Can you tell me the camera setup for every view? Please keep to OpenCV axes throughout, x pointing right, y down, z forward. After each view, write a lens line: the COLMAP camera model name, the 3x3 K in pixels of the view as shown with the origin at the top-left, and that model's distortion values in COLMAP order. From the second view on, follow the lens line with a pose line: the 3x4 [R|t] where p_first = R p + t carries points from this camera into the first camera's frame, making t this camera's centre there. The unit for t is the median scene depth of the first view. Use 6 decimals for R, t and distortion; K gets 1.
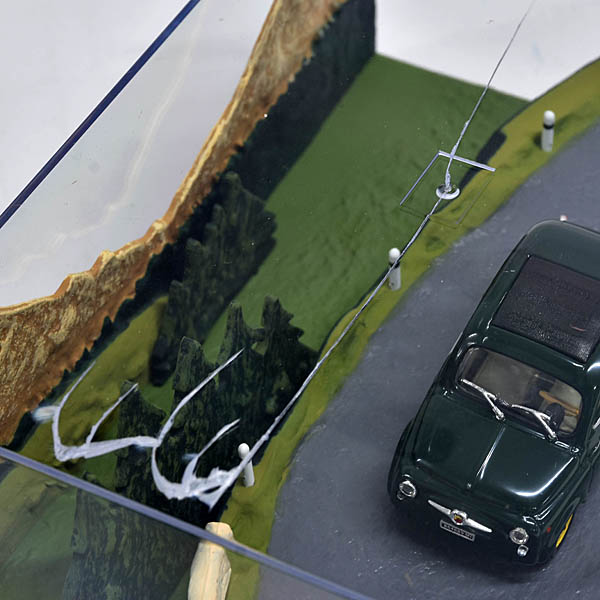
lens RADIAL K [[2798.4, 0, 300.0], [0, 2798.4, 300.0], [0, 0, 1]] dist [0.081496, 0.352731]
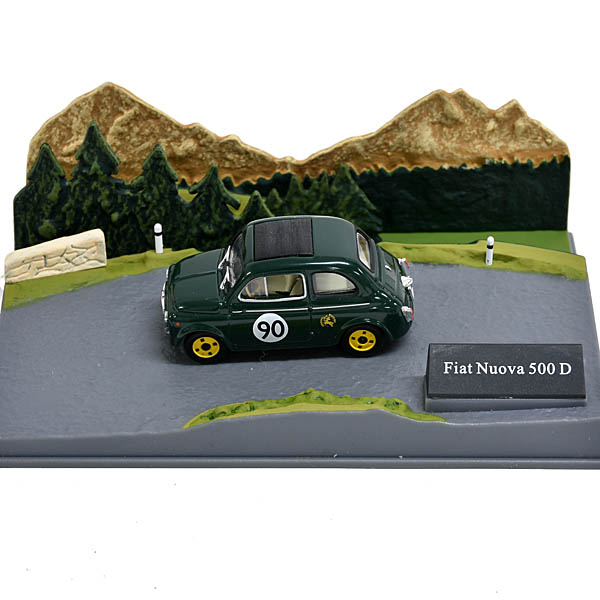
lens RADIAL K [[2422.4, 0, 300.0], [0, 2422.4, 300.0], [0, 0, 1]] dist [0.101647, -1.598471]
pose [[0.463251, 0.469923, -0.751379, 1.119236], [-0.639088, 0.764519, 0.084121, -0.090761], [0.613974, 0.441229, 0.654487, 0.079188]]
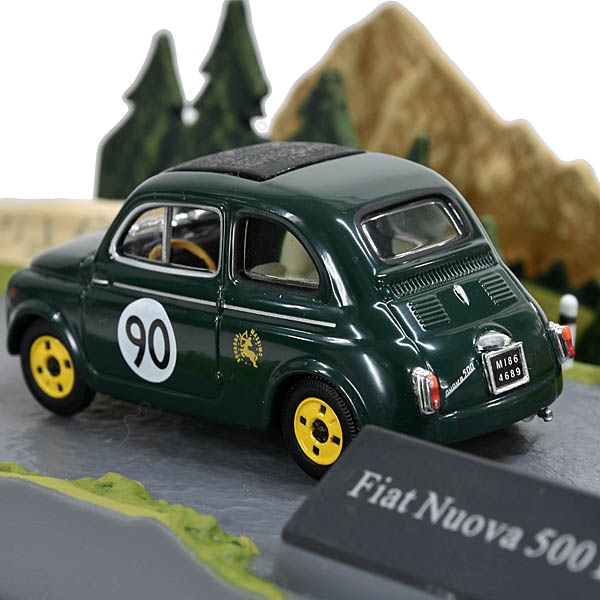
lens RADIAL K [[2798.4, 0, 300.0], [0, 2798.4, 300.0], [0, 0, 1]] dist [0.081496, 0.352731]
pose [[-0.279257, 0.196639, -0.939866, 0.702211], [-0.731162, 0.590934, 0.340881, -0.205282], [0.622429, 0.782388, -0.021248, 0.983688]]
